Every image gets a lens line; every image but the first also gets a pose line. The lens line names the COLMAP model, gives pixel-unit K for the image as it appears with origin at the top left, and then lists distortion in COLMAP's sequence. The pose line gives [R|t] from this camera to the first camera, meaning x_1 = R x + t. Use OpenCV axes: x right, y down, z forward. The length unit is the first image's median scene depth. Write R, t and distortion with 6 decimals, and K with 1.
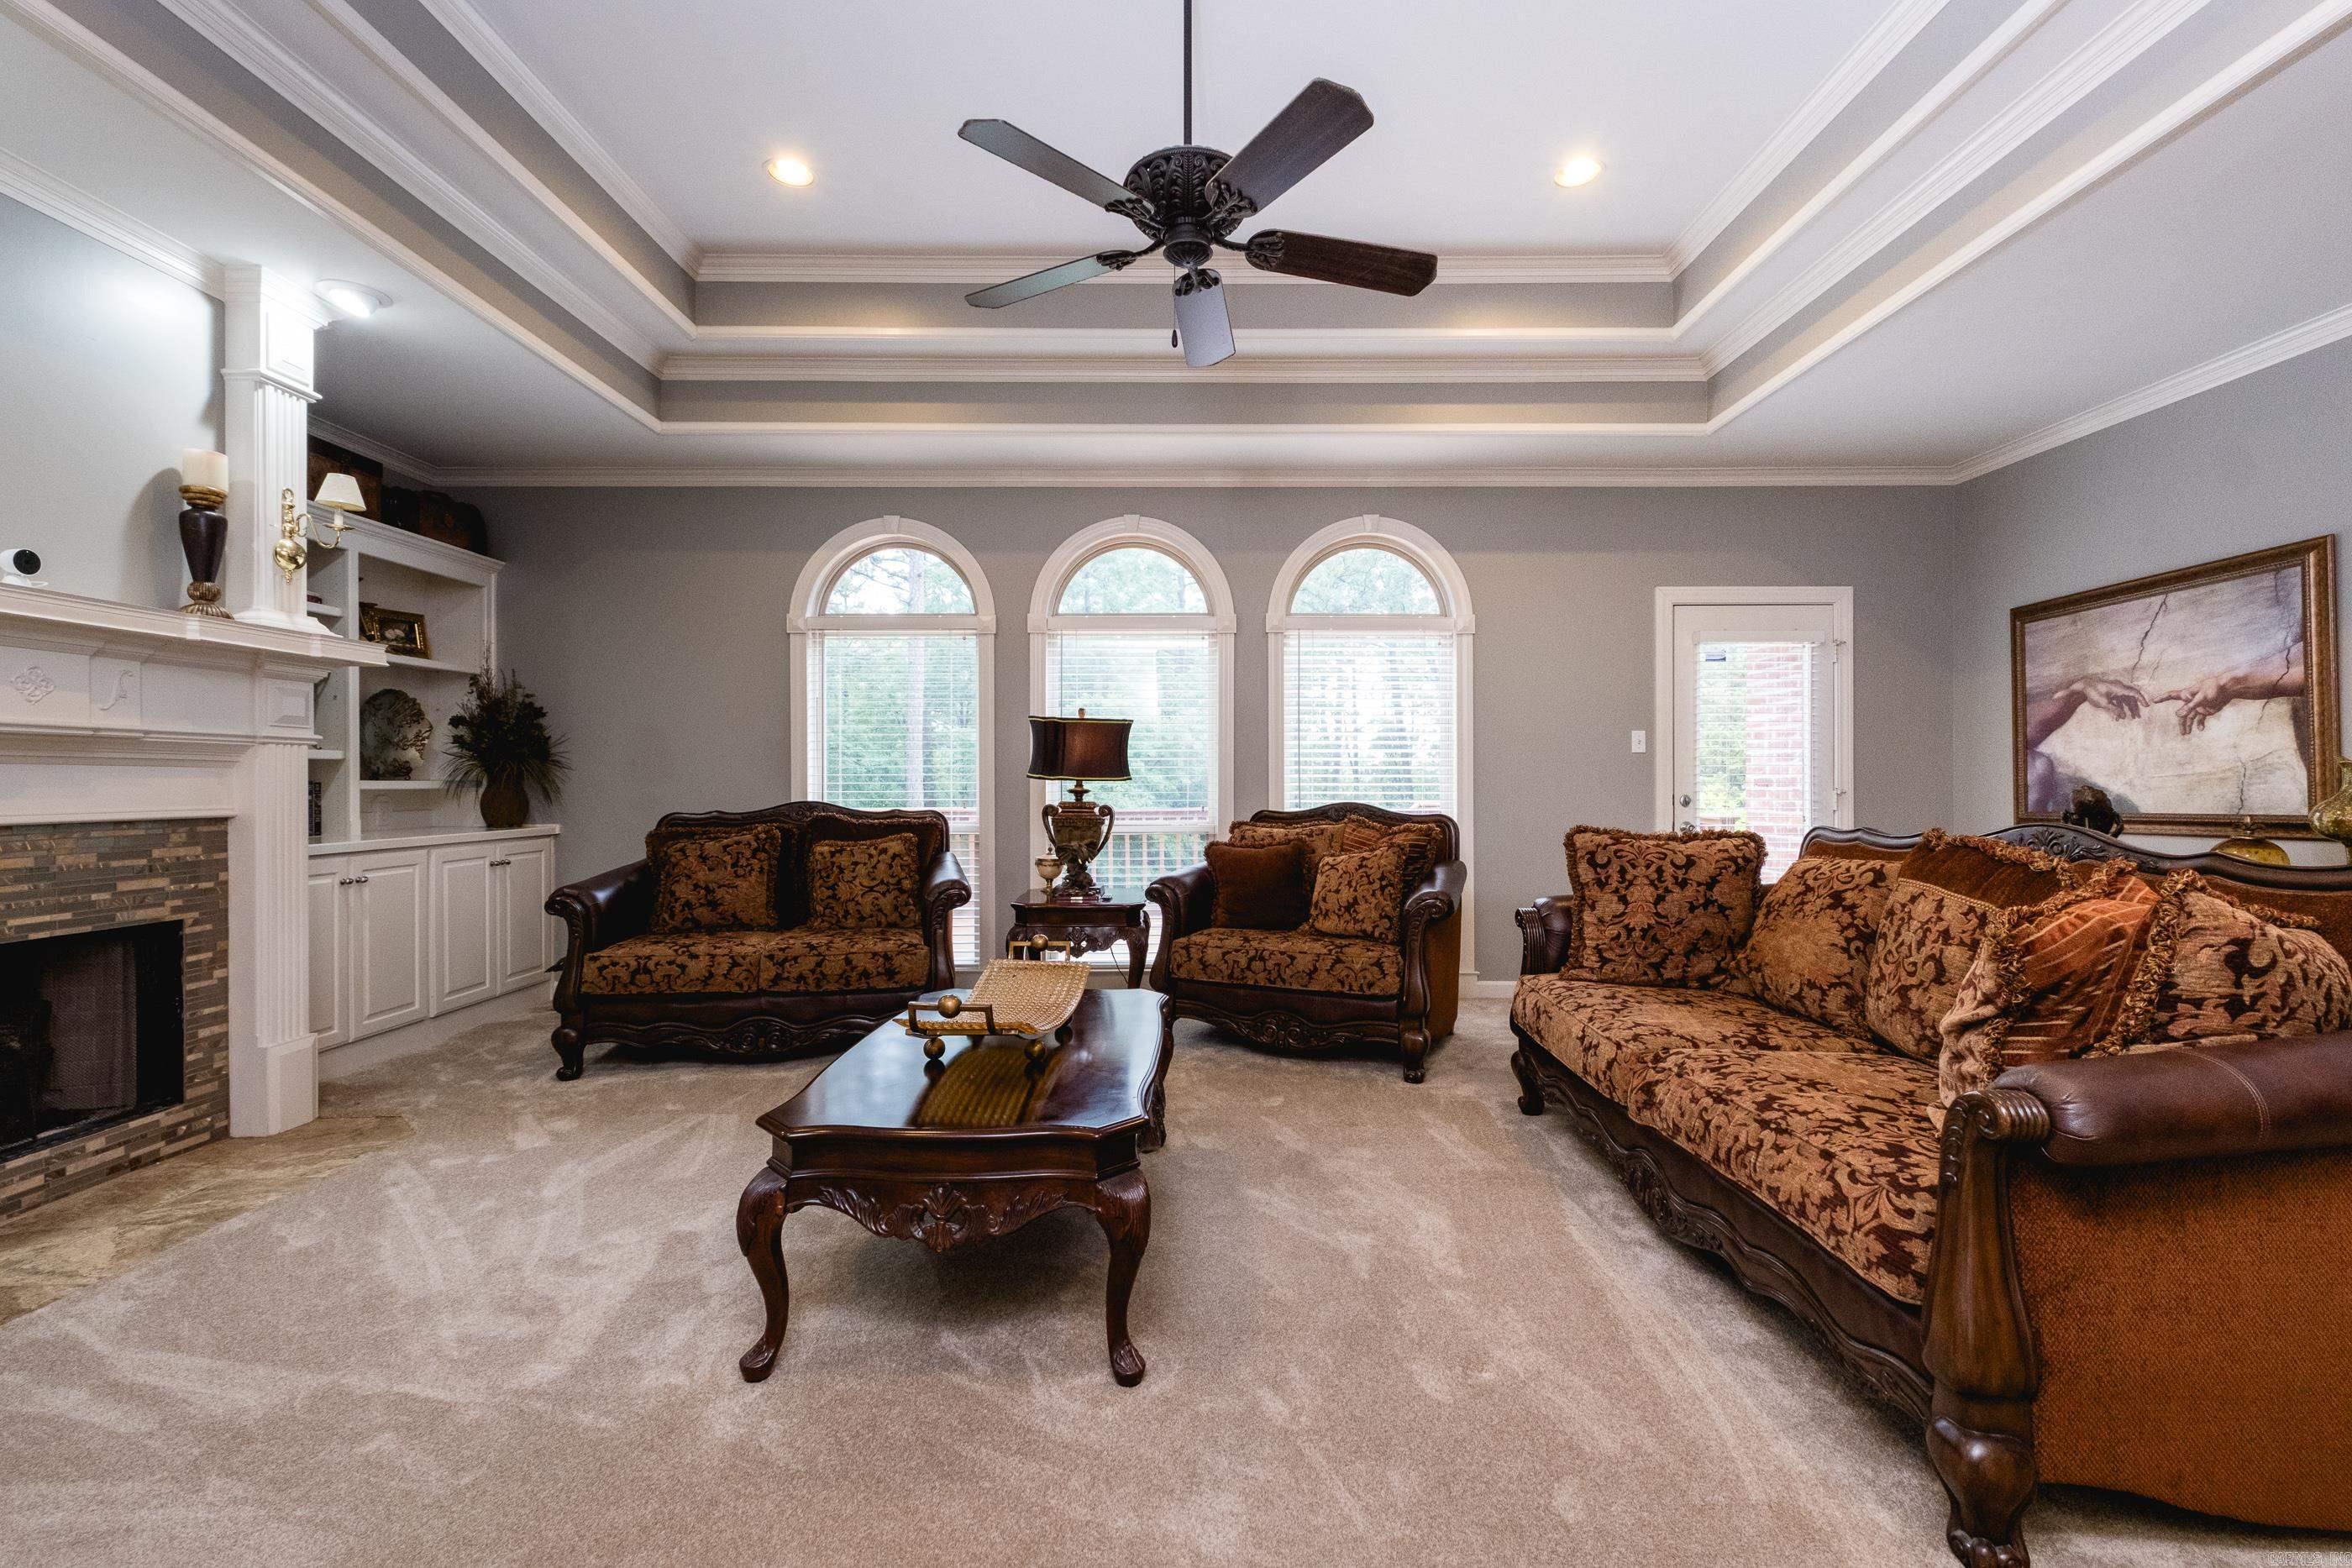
lens RADIAL K [[1009.3, 0, 1185.0], [0, 1009.3, 786.5], [0, 0, 1]] dist [0.004073, -0.003619]
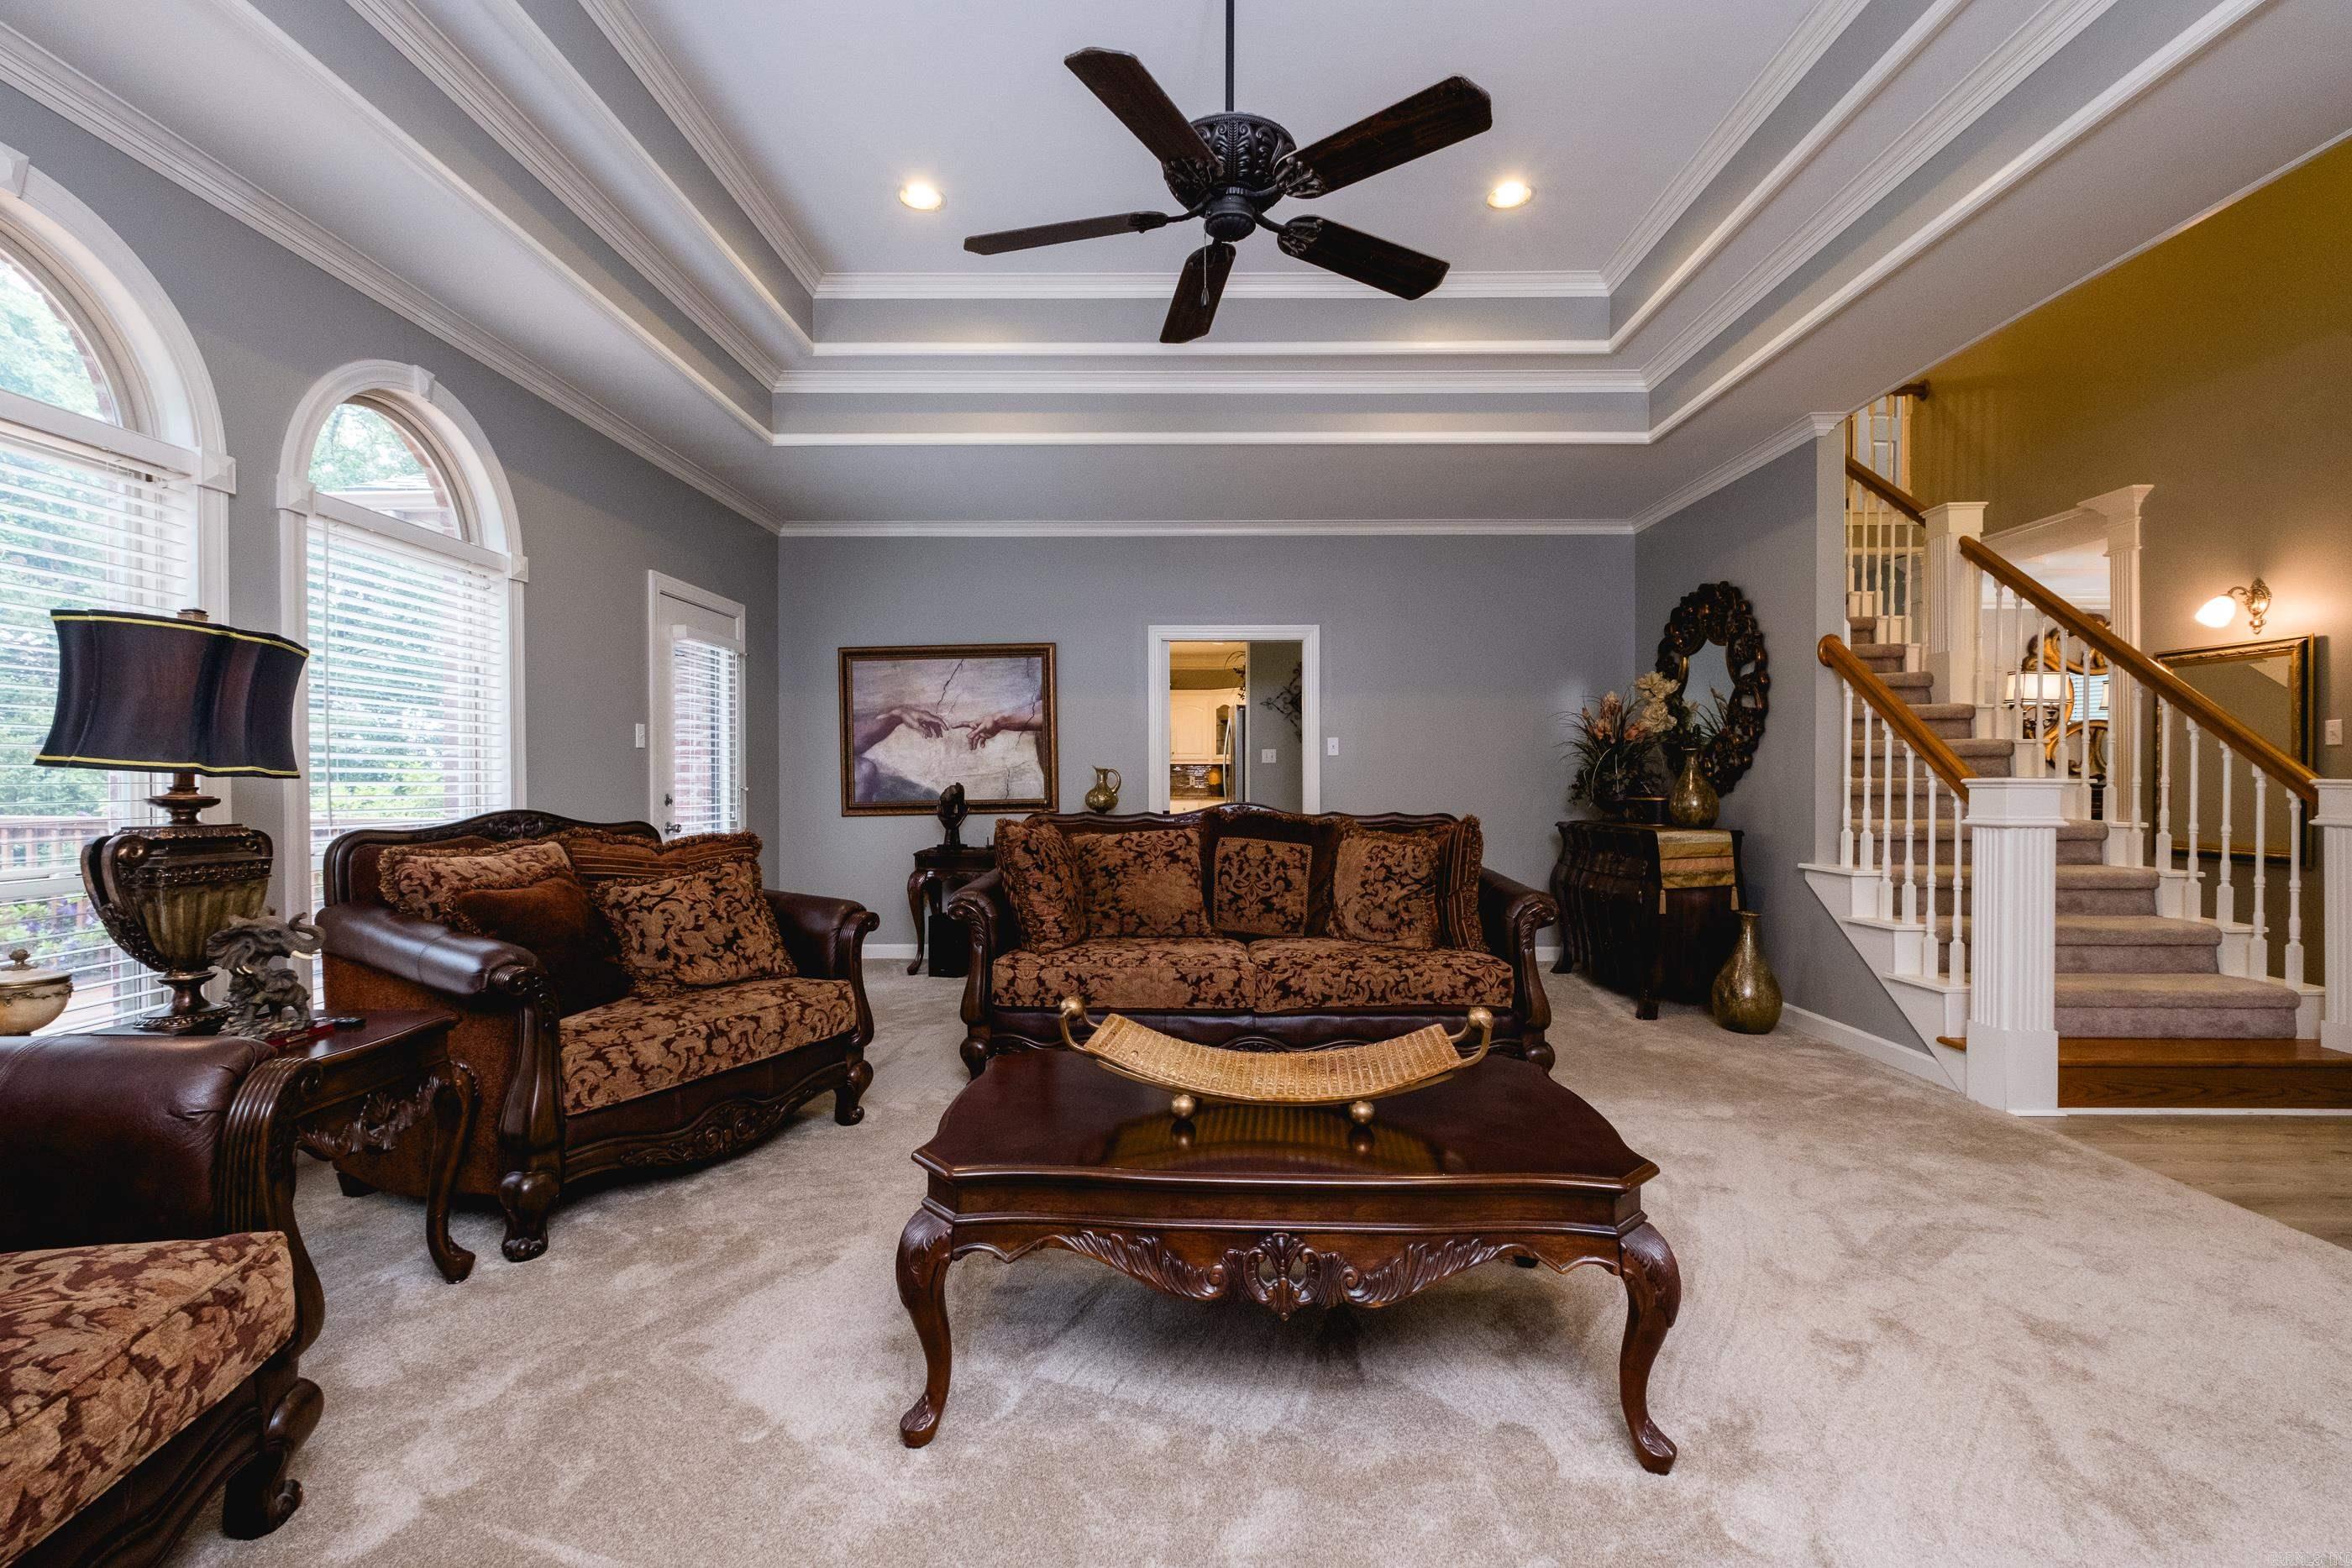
lens RADIAL K [[1045.6, 0, 1176.0], [0, 1045.6, 784.0], [0, 0, 1]] dist [0.009931, -0.003518]
pose [[0.012270, -0.003790, 0.999918, -0.657723], [0.005648, 0.999977, 0.003721, -0.002651], [-0.999909, 0.005602, 0.012291, 0.688207]]
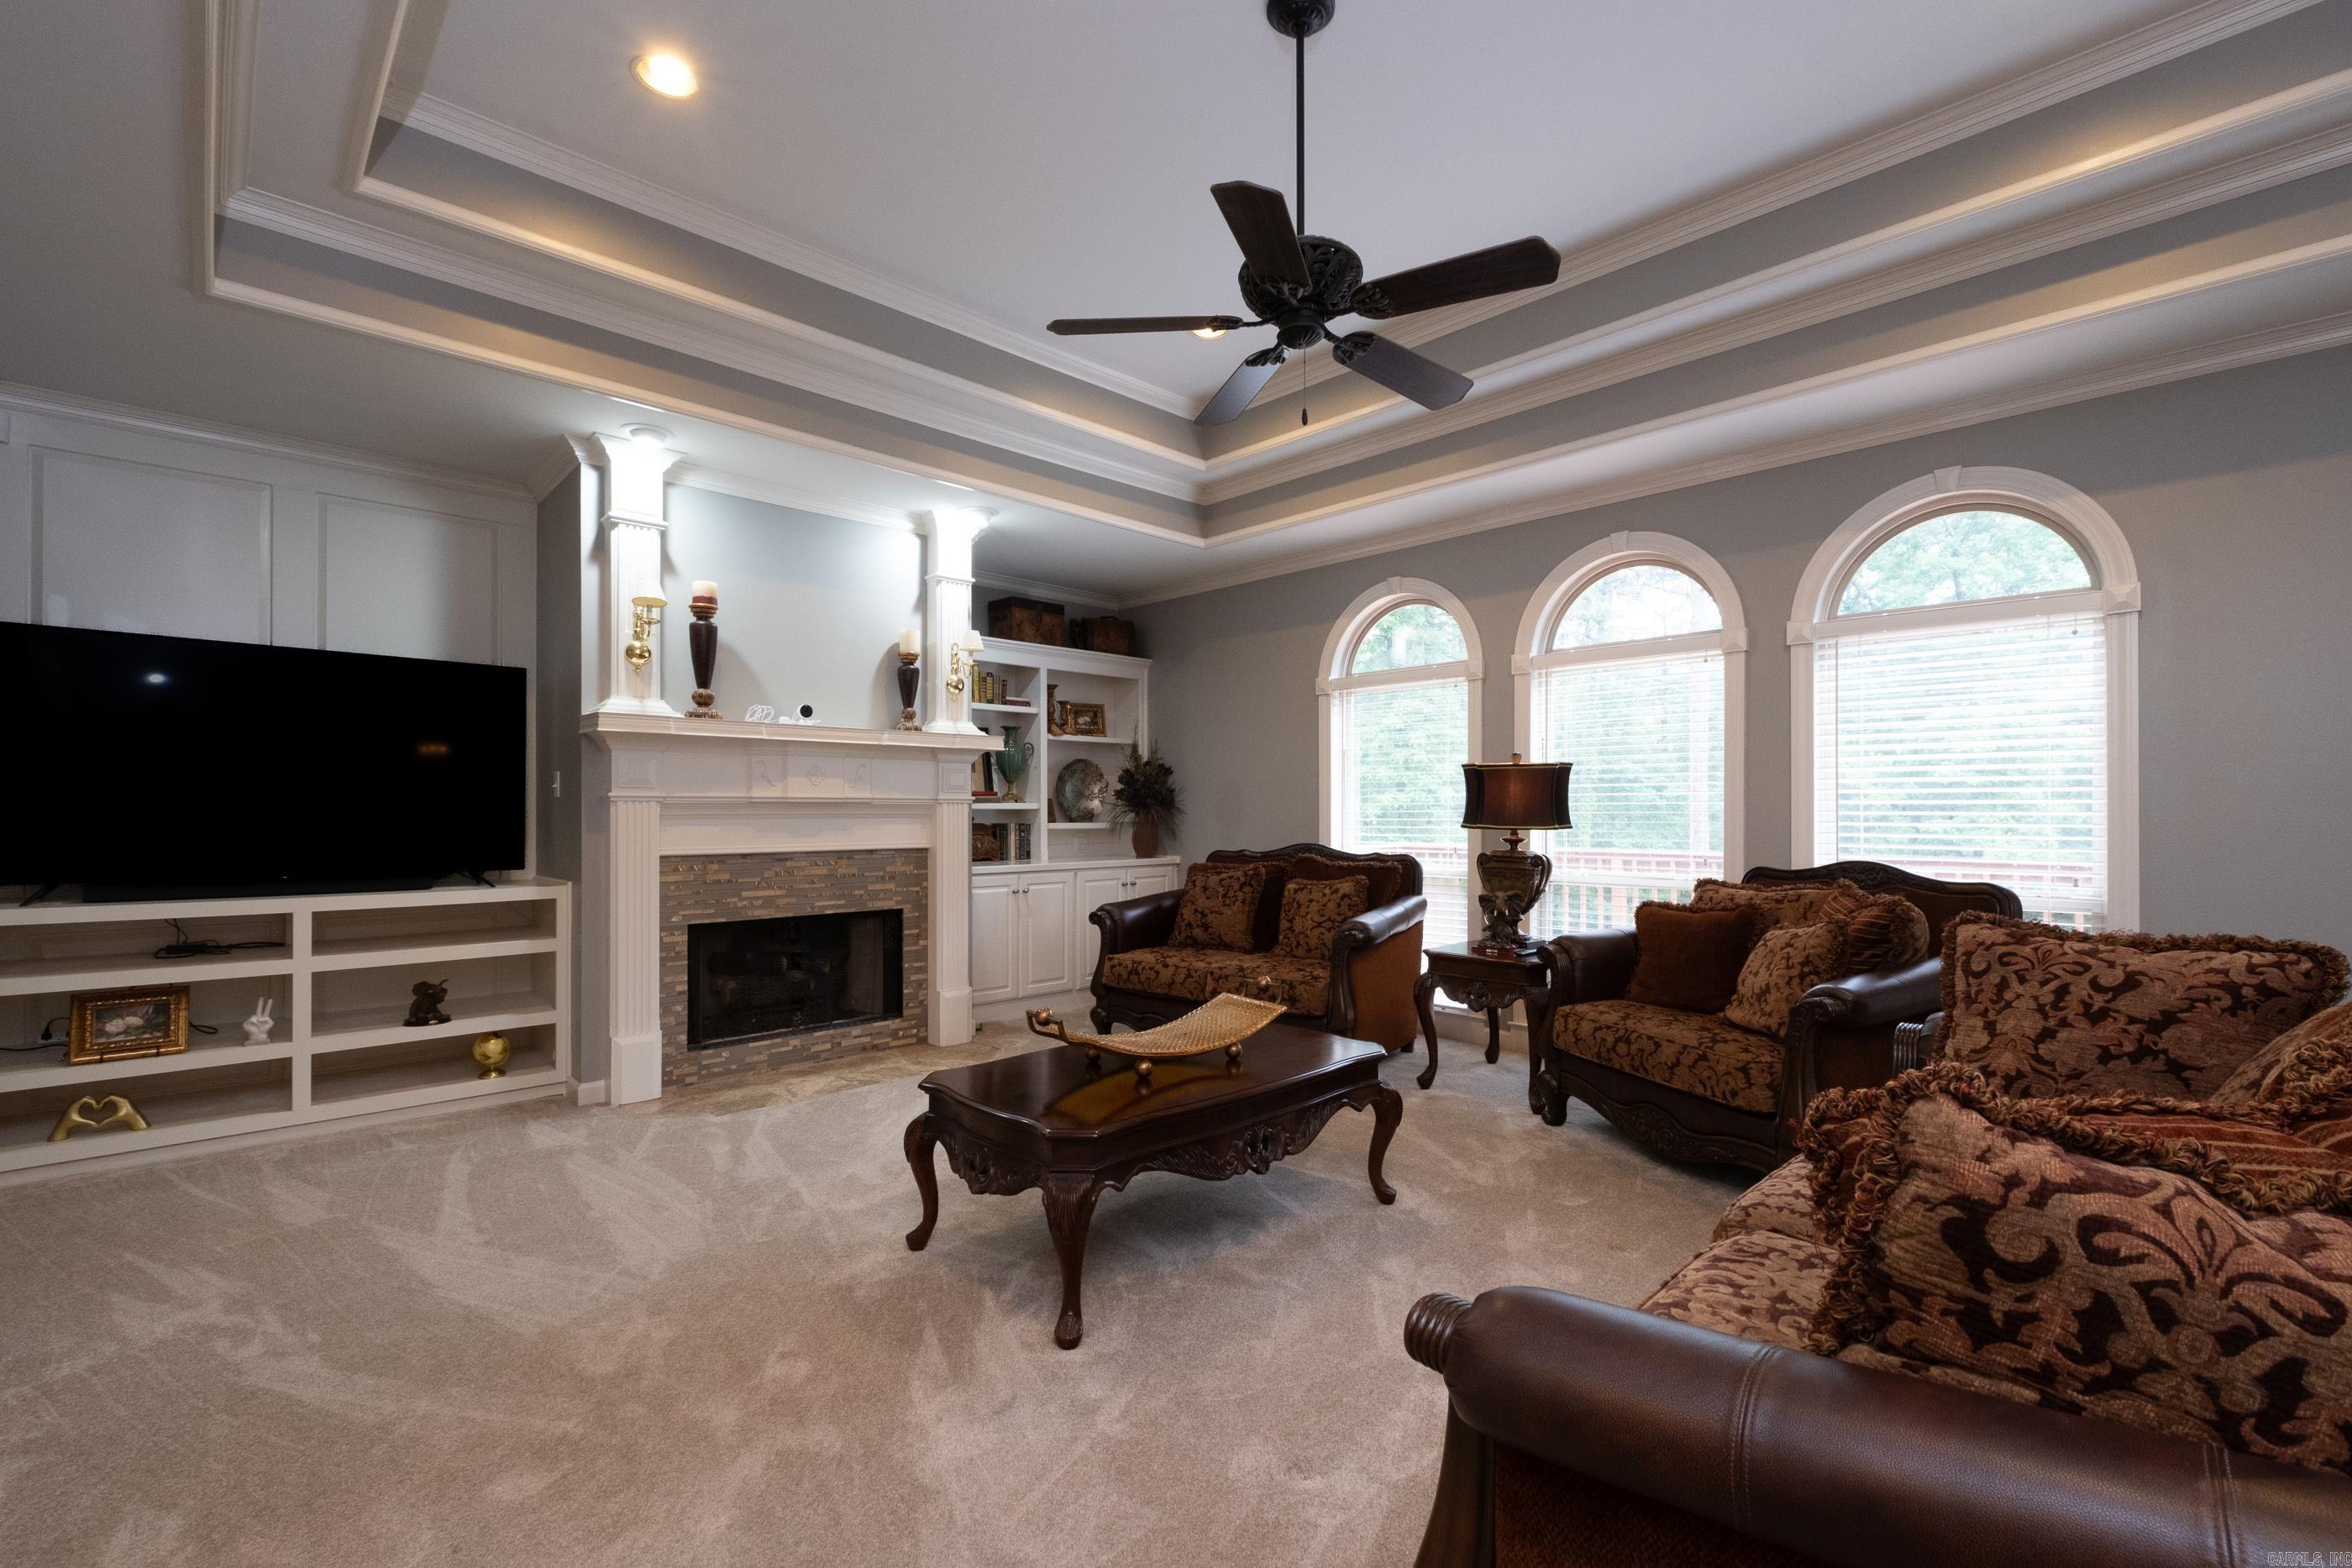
lens RADIAL K [[1019.6, 0, 1183.3], [0, 1019.6, 802.5], [0, 0, 1]] dist [0.002423, -0.004999]
pose [[0.695011, -0.005637, -0.718977, 0.451000], [-0.004425, 0.999917, -0.012118, -0.021563], [0.718985, 0.011604, 0.694929, 0.121459]]
